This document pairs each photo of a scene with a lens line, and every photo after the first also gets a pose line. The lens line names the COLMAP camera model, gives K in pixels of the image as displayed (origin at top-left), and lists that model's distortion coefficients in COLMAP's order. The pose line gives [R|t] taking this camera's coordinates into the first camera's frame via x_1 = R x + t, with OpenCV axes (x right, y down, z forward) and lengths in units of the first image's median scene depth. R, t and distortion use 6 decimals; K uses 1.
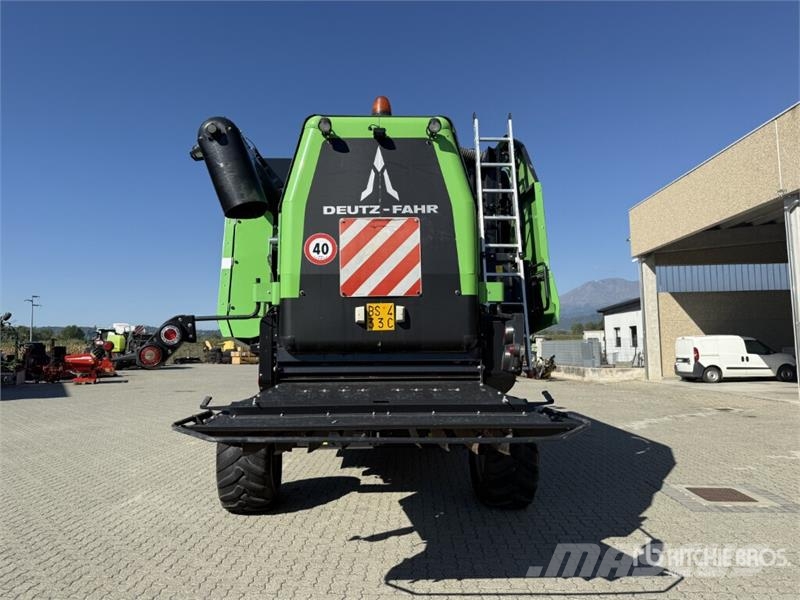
lens RADIAL K [[547.8, 0, 393.1], [0, 547.8, 298.5], [0, 0, 1]] dist [0.066704, -0.103860]
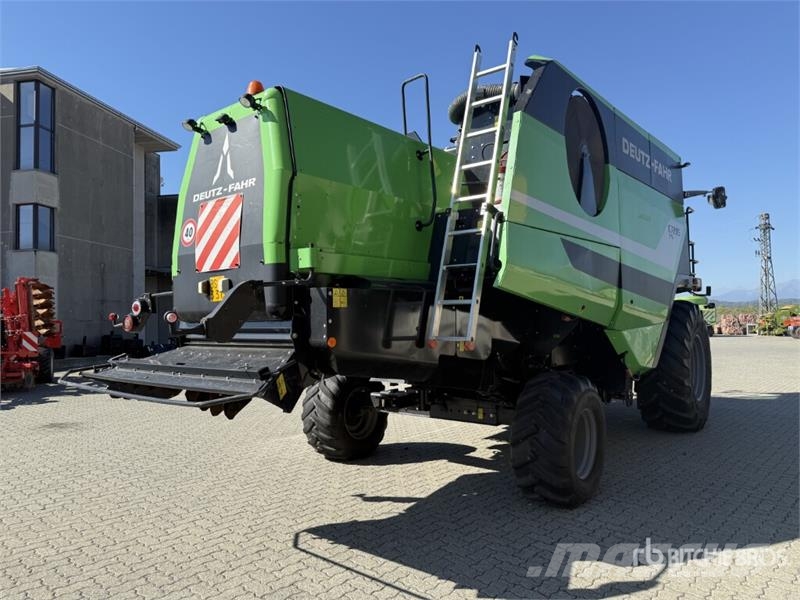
lens RADIAL K [[547.8, 0, 393.1], [0, 547.8, 298.5], [0, 0, 1]] dist [0.066704, -0.103860]
pose [[0.767624, -0.026237, -0.640363, 0.872490], [0.062856, 0.997427, 0.034481, 0.033564], [0.637810, -0.066720, 0.767298, 0.335844]]
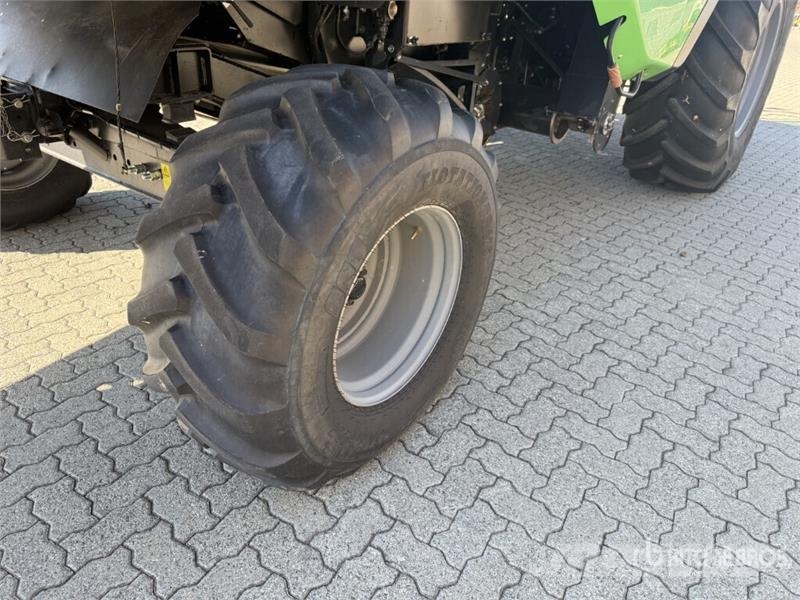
lens RADIAL K [[564.8, 0, 400.0], [0, 564.8, 300.0], [0, 0, 1]] dist [0.060079, -0.064907]
pose [[0.781873, 0.344953, -0.519309, 0.596036], [-0.001302, 0.833878, 0.551948, 0.203042], [0.623436, -0.430877, 0.652436, 1.324084]]
